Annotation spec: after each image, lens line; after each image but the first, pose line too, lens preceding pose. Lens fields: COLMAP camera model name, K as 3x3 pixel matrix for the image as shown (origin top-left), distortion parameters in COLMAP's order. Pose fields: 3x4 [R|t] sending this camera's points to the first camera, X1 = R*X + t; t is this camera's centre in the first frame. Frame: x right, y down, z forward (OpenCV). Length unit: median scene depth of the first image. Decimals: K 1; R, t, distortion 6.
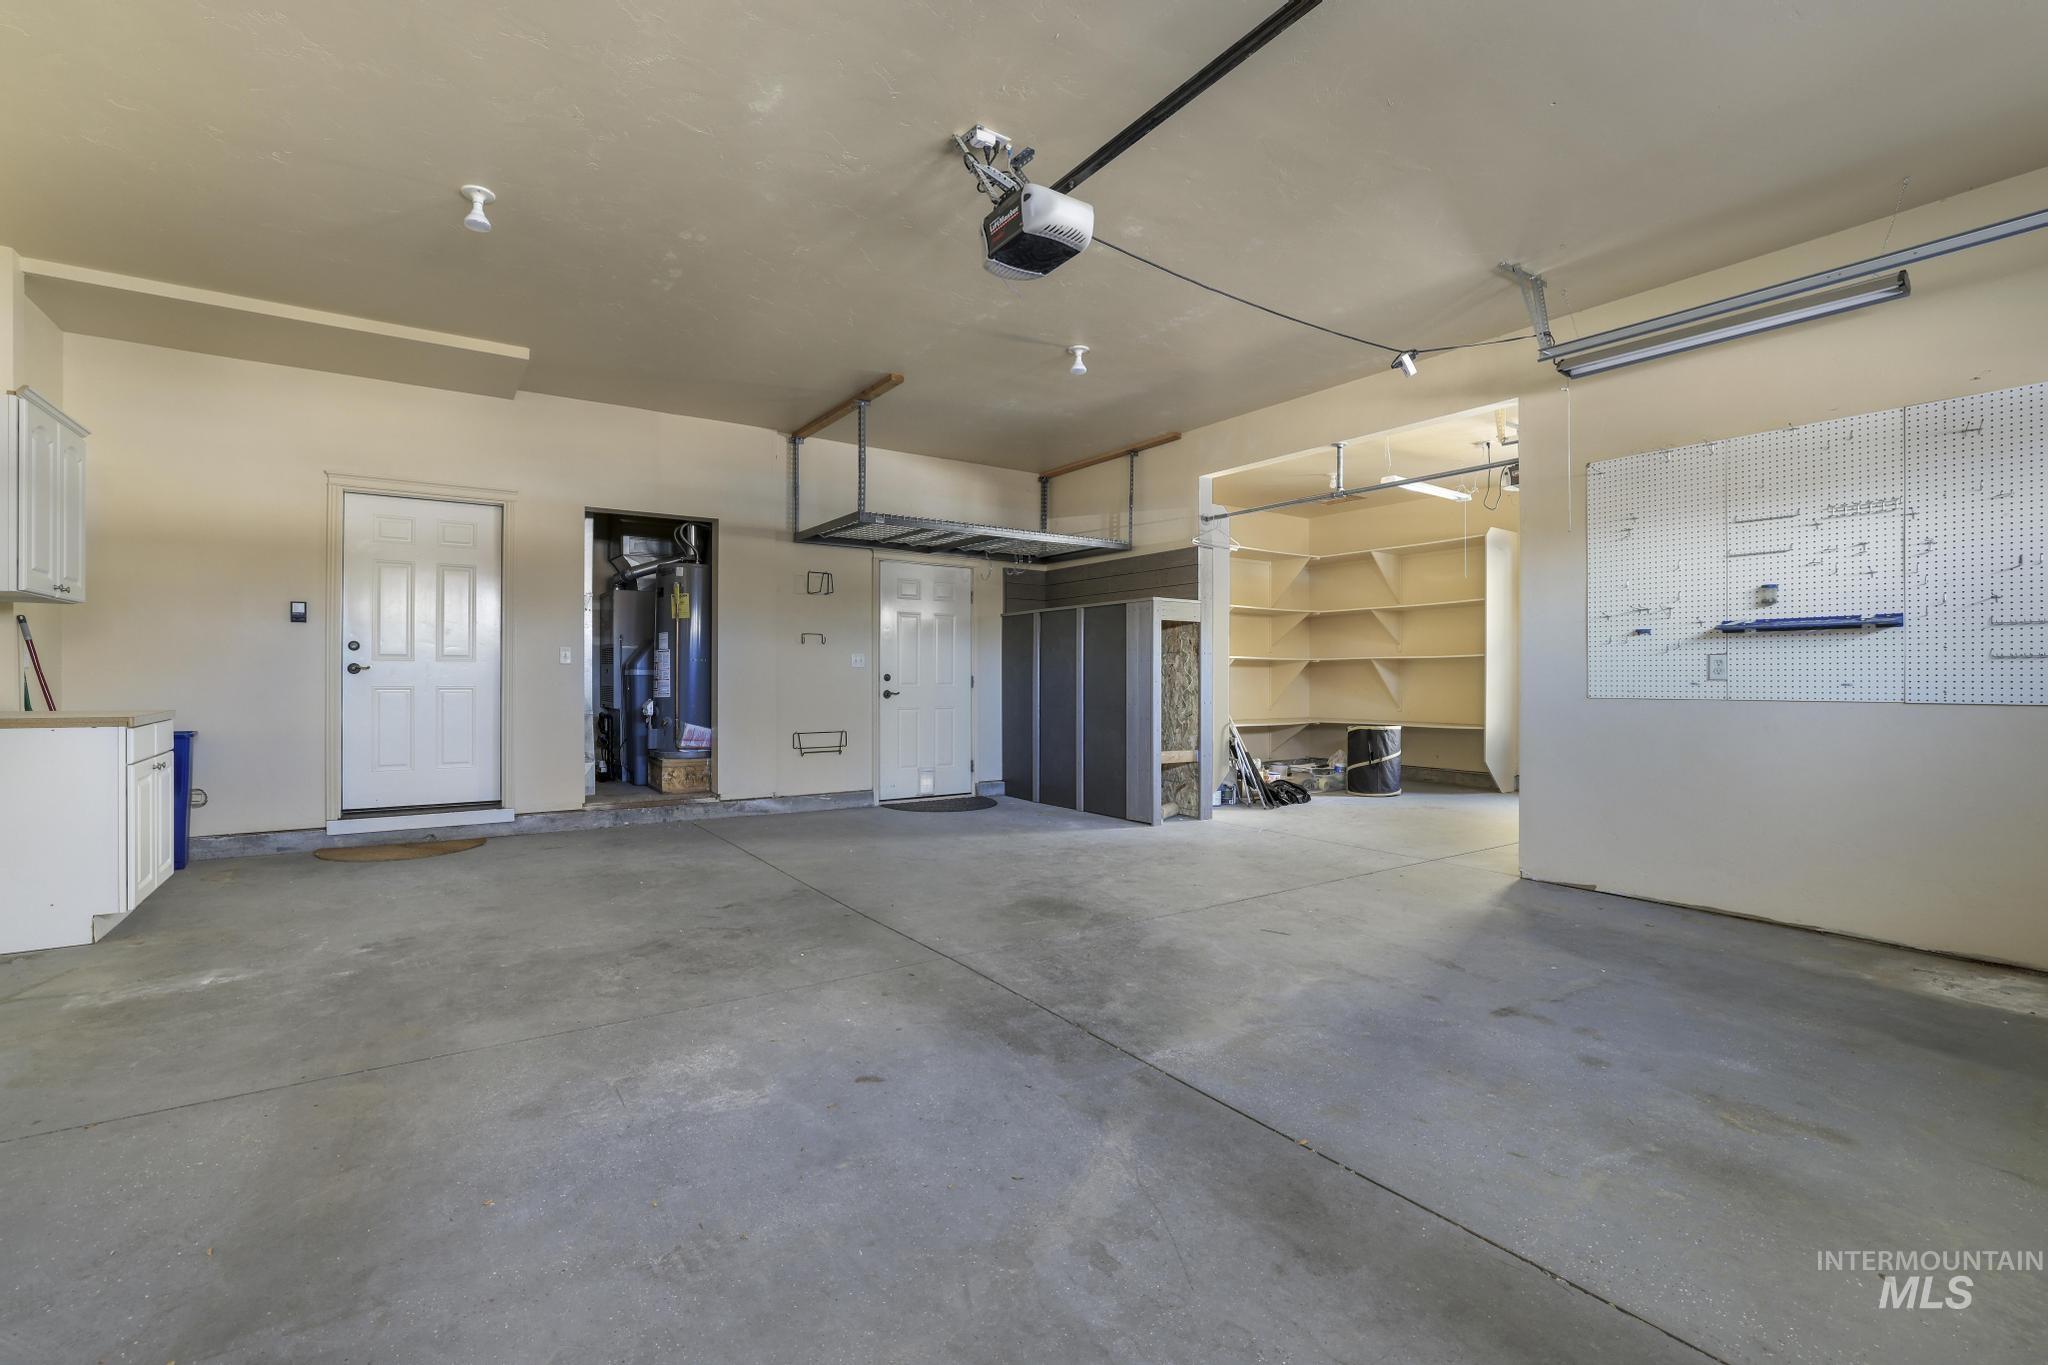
lens RADIAL K [[915.3, 0, 1022.6], [0, 915.3, 681.2], [0, 0, 1]] dist [-0.028446, -0.000040]
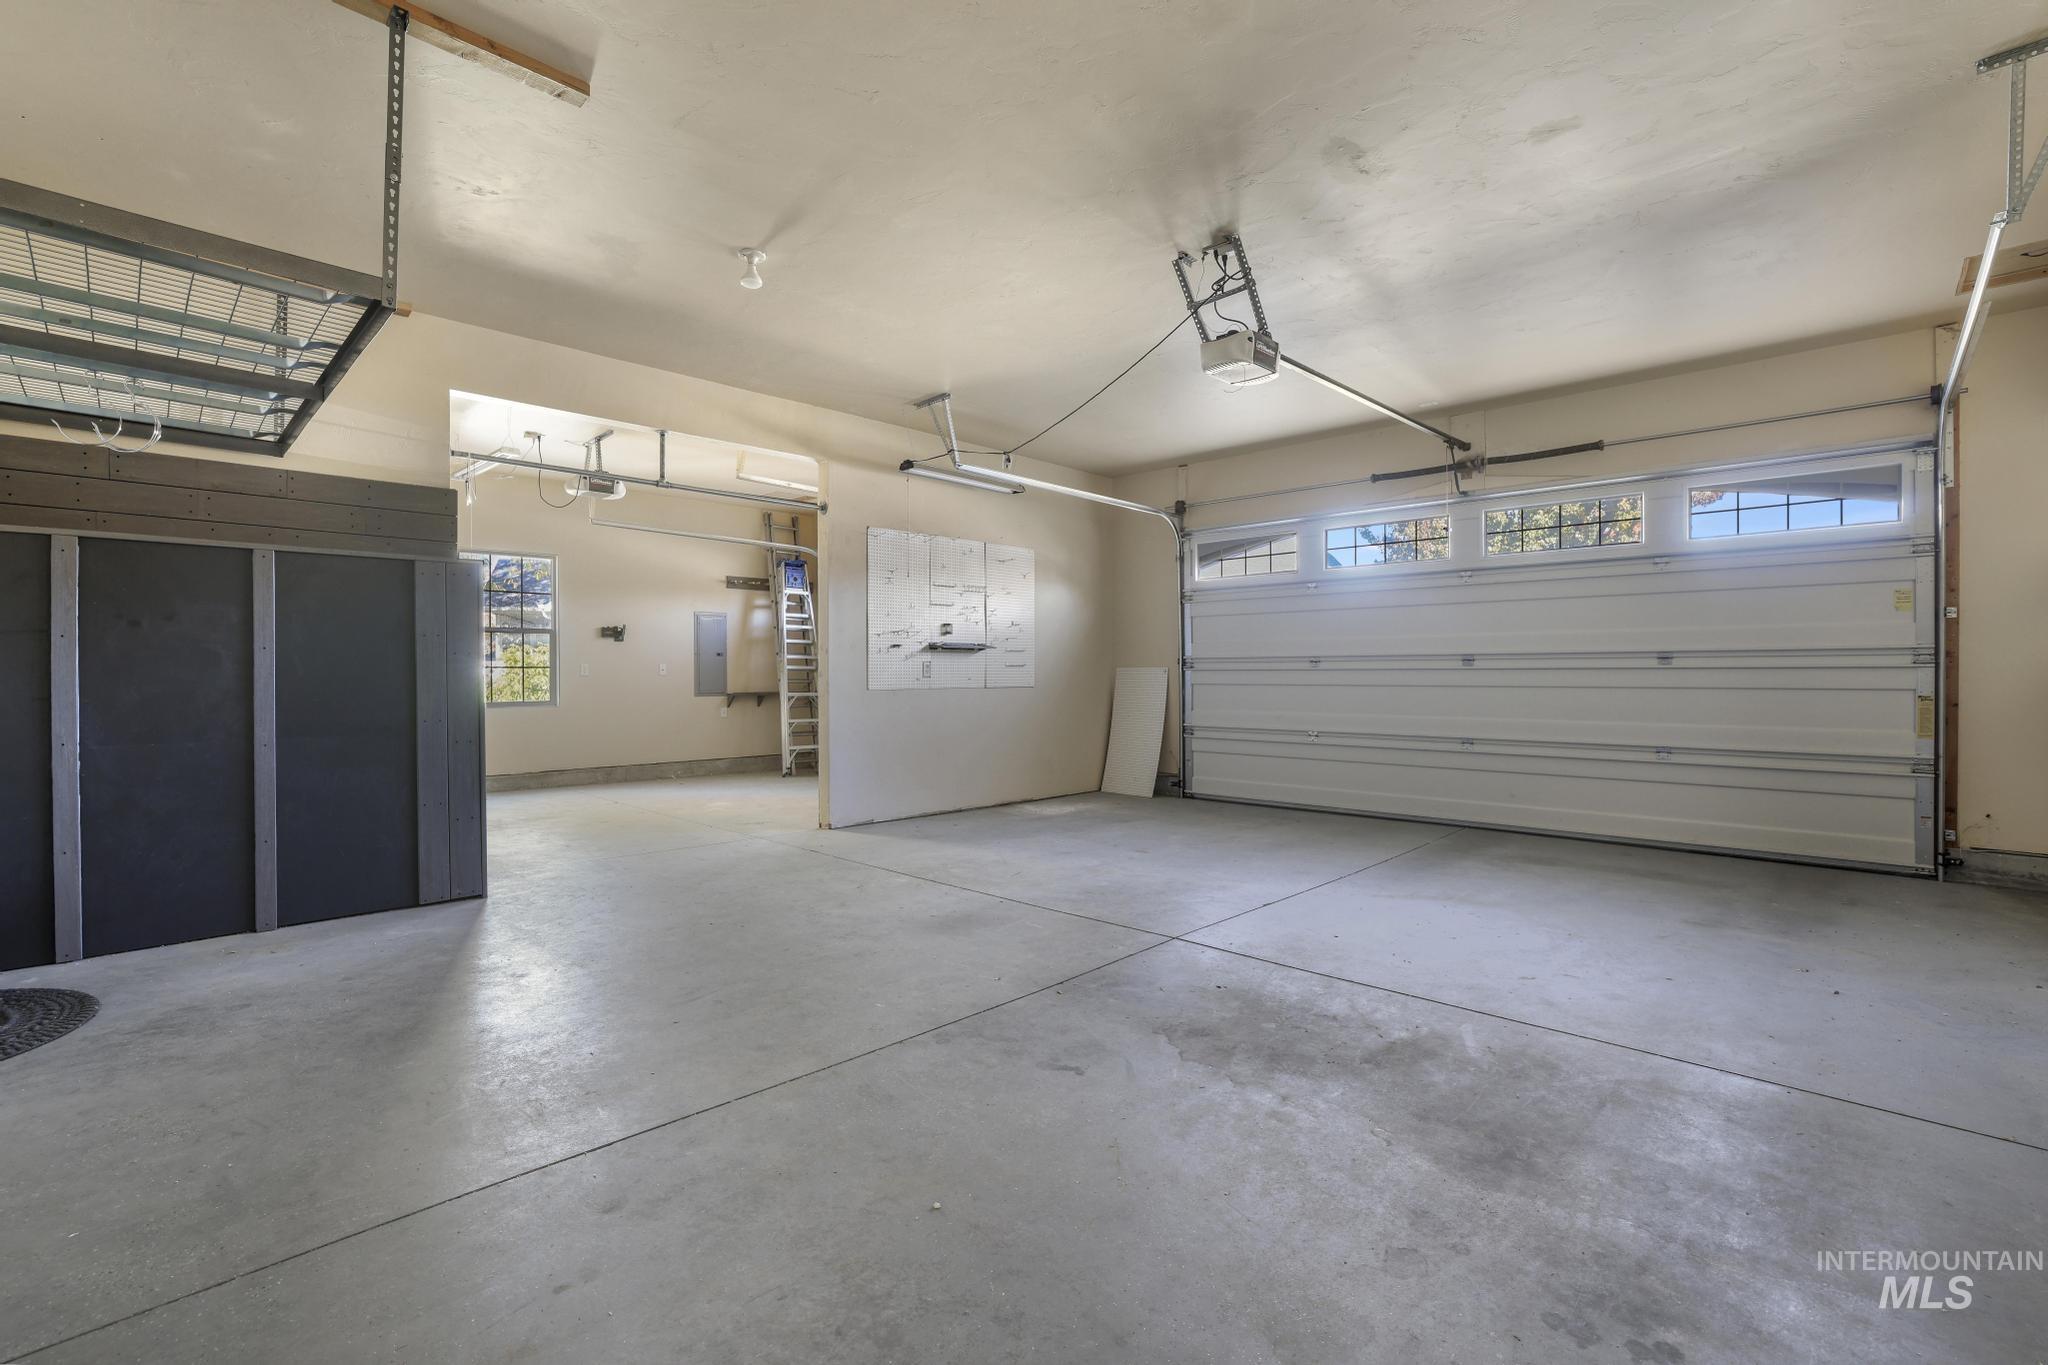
lens RADIAL K [[915.3, 0, 1023.7], [0, 915.3, 675.1], [0, 0, 1]] dist [-0.028446, -0.000040]
pose [[-0.201421, -0.012214, 0.979429, -0.965695], [-0.001117, 0.999924, 0.012240, -0.027080], [-0.979504, 0.001371, -0.201419, 1.197396]]
